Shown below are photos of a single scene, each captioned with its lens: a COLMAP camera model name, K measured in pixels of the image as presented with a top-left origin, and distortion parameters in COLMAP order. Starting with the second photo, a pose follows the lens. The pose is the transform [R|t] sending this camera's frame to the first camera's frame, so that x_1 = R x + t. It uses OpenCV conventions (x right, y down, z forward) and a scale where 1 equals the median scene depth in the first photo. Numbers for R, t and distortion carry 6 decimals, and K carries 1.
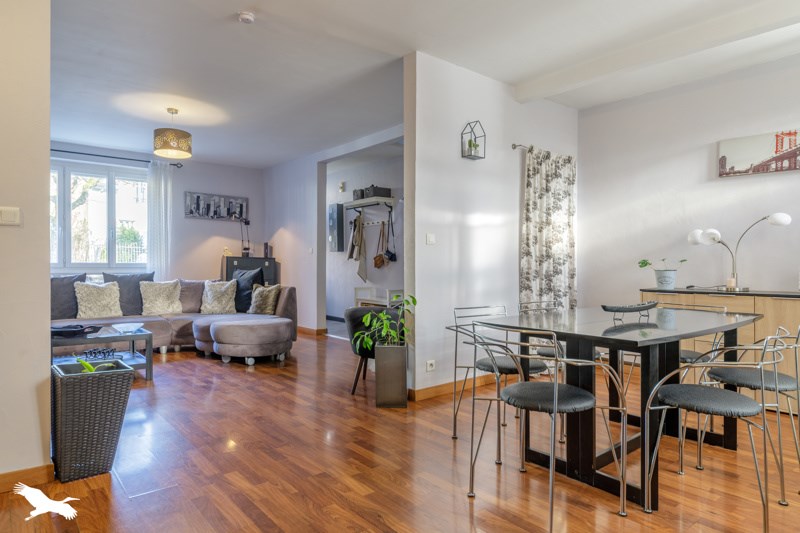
lens RADIAL K [[476.0, 0, 402.4], [0, 476.0, 270.0], [0, 0, 1]] dist [-0.005376, -0.000975]
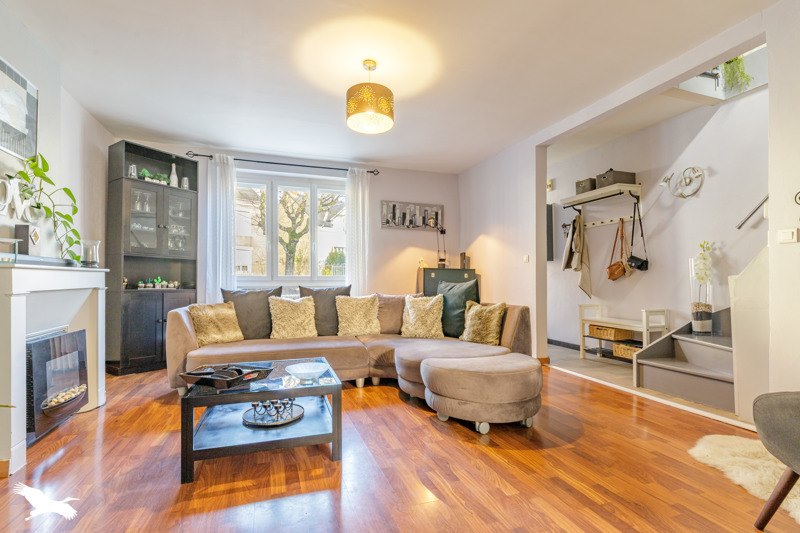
lens RADIAL K [[389.1, 0, 400.1], [0, 389.1, 281.4], [0, 0, 1]] dist [0.000919, 0.000035]
pose [[0.932132, -0.003756, -0.362098, -0.159309], [0.001917, 0.999983, -0.005436, 0.001216], [0.362113, 0.004373, 0.932124, 0.325872]]
